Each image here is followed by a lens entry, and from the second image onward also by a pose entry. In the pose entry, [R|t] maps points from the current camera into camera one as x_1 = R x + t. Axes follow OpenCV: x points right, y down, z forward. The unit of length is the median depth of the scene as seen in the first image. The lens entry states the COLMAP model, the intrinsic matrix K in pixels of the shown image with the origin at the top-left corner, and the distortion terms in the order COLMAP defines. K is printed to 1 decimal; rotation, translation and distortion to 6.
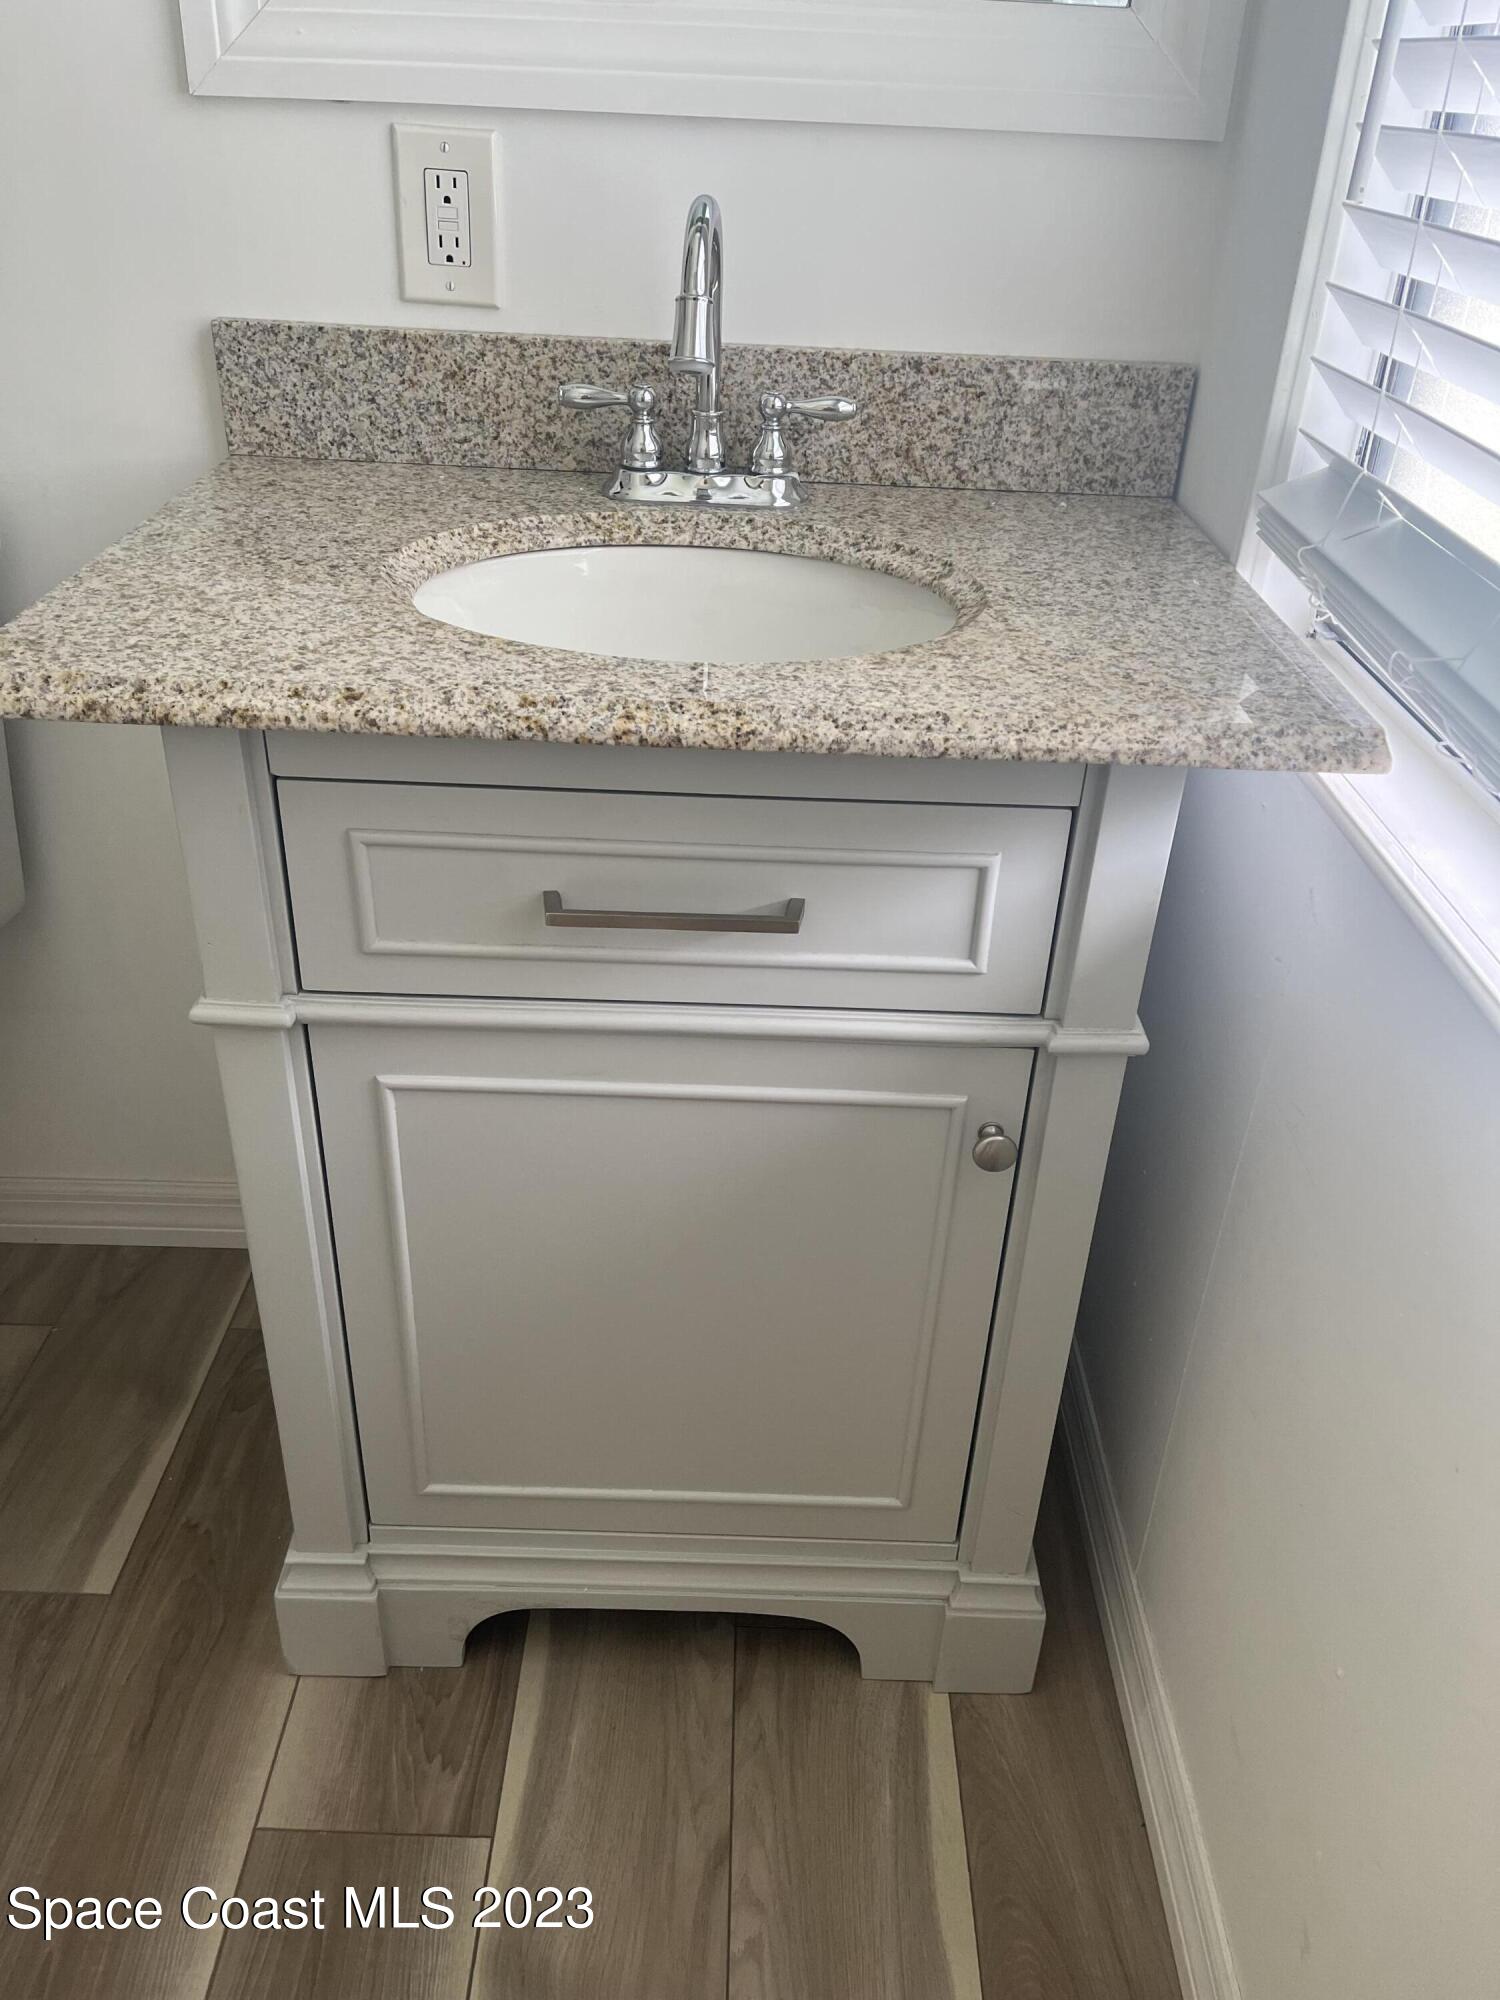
lens RADIAL K [[1530.3, 0, 755.8], [0, 1530.3, 994.2], [0, 0, 1]] dist [0.060564, -0.096879]
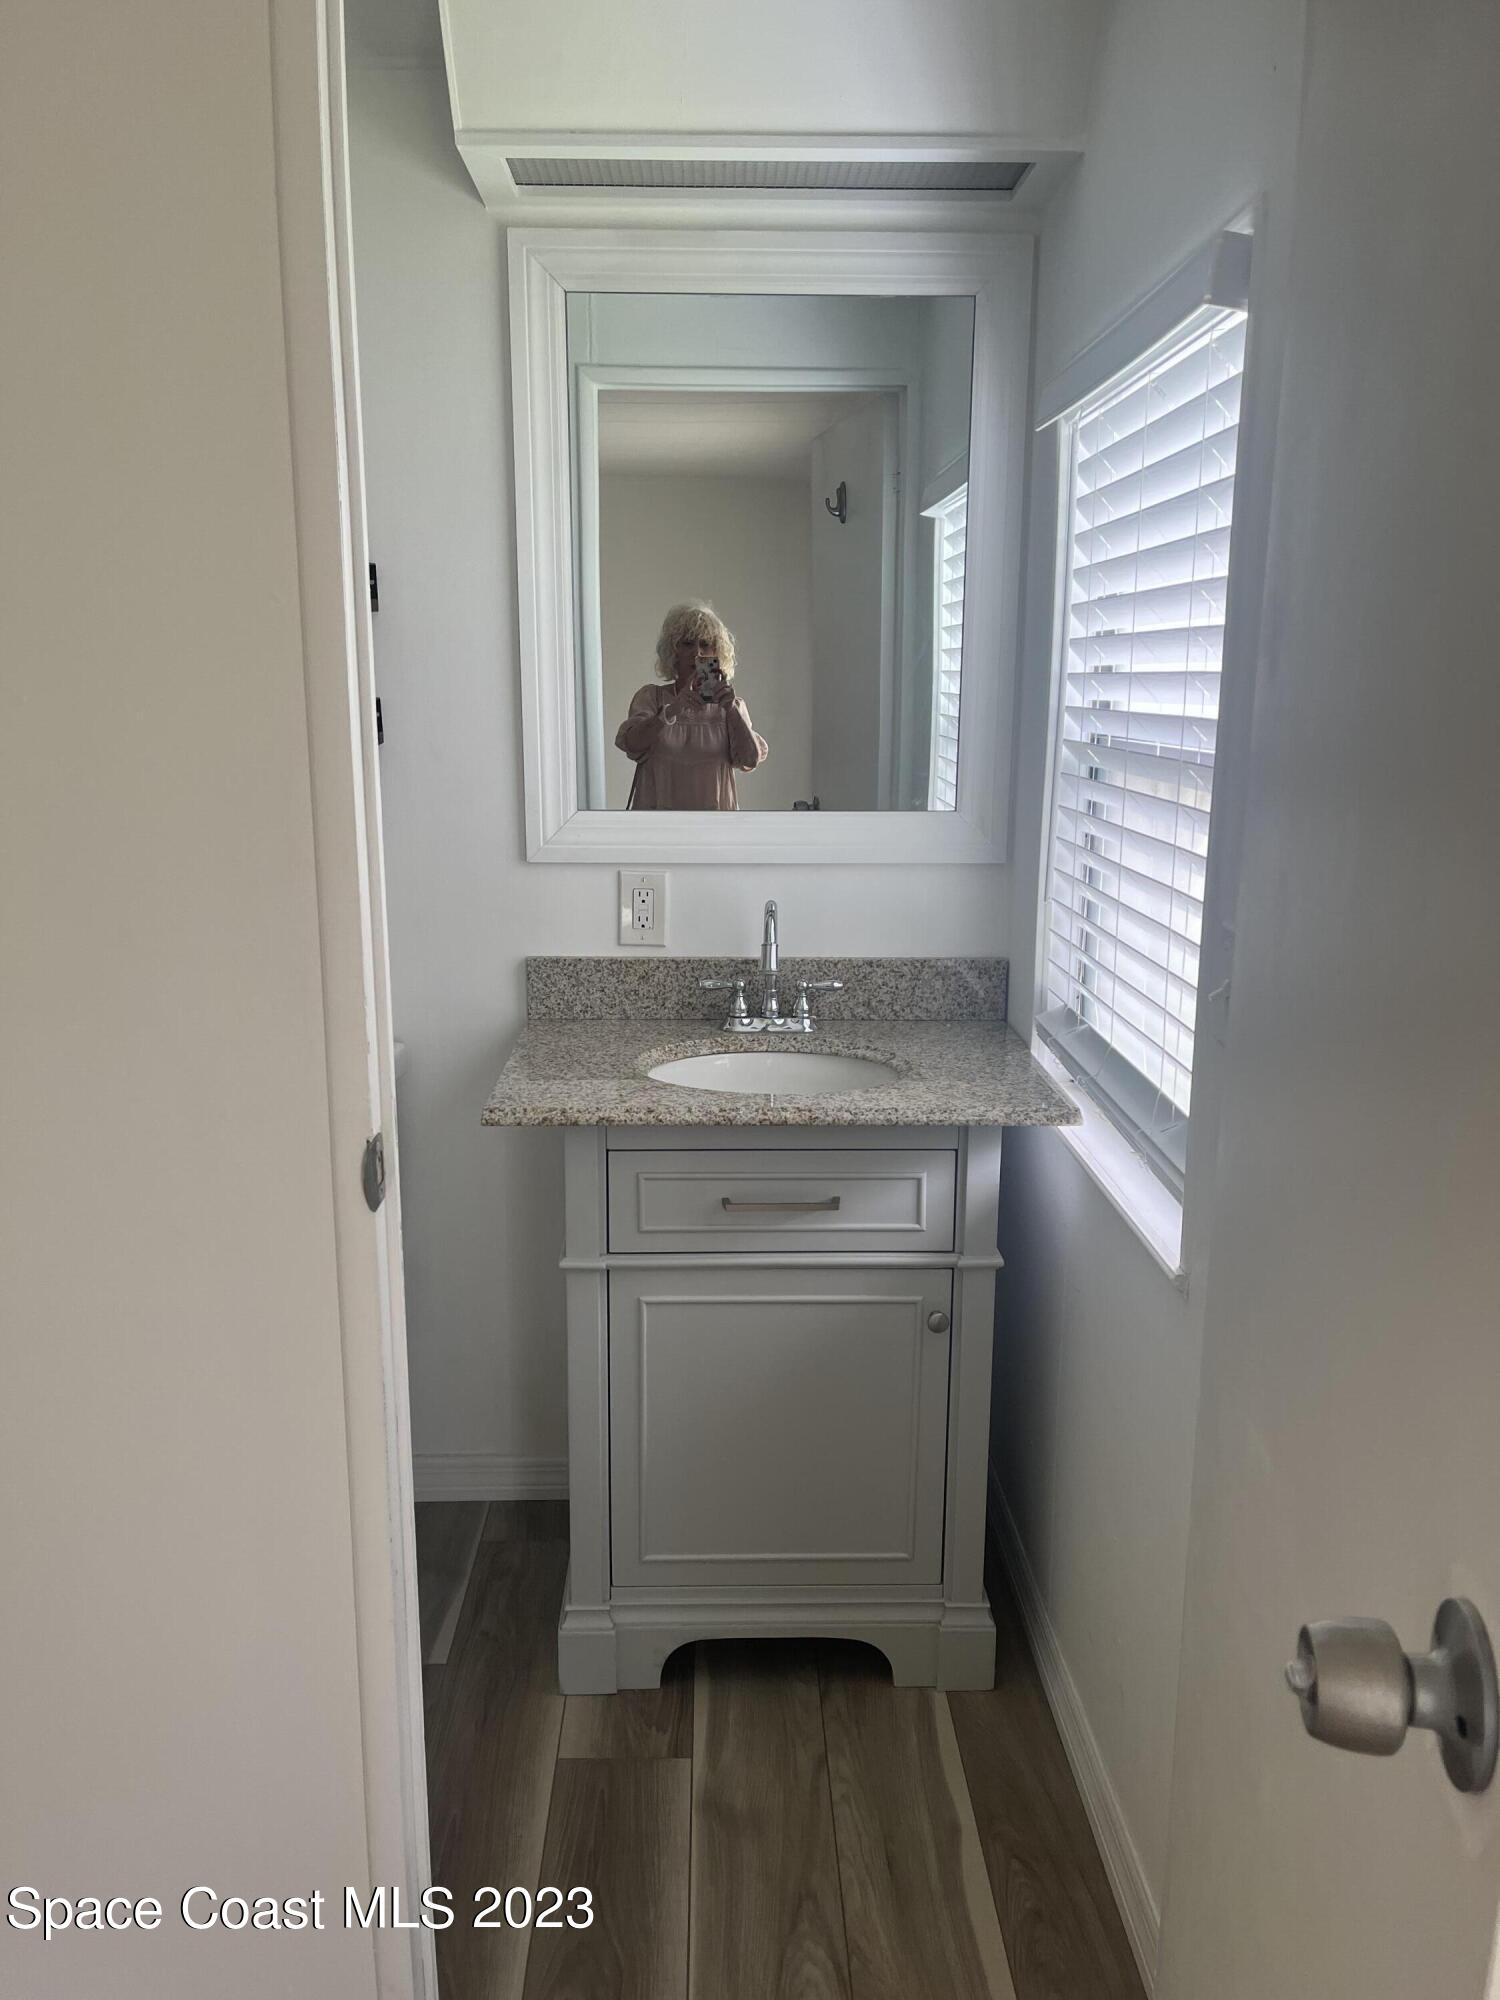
lens RADIAL K [[1530.3, 0, 755.8], [0, 1530.3, 994.2], [0, 0, 1]] dist [0.060564, -0.096879]
pose [[0.998771, -0.040127, 0.029103, -0.114563], [0.047542, 0.941646, -0.333231, 0.317919], [-0.014033, 0.334205, 0.942396, -0.954029]]
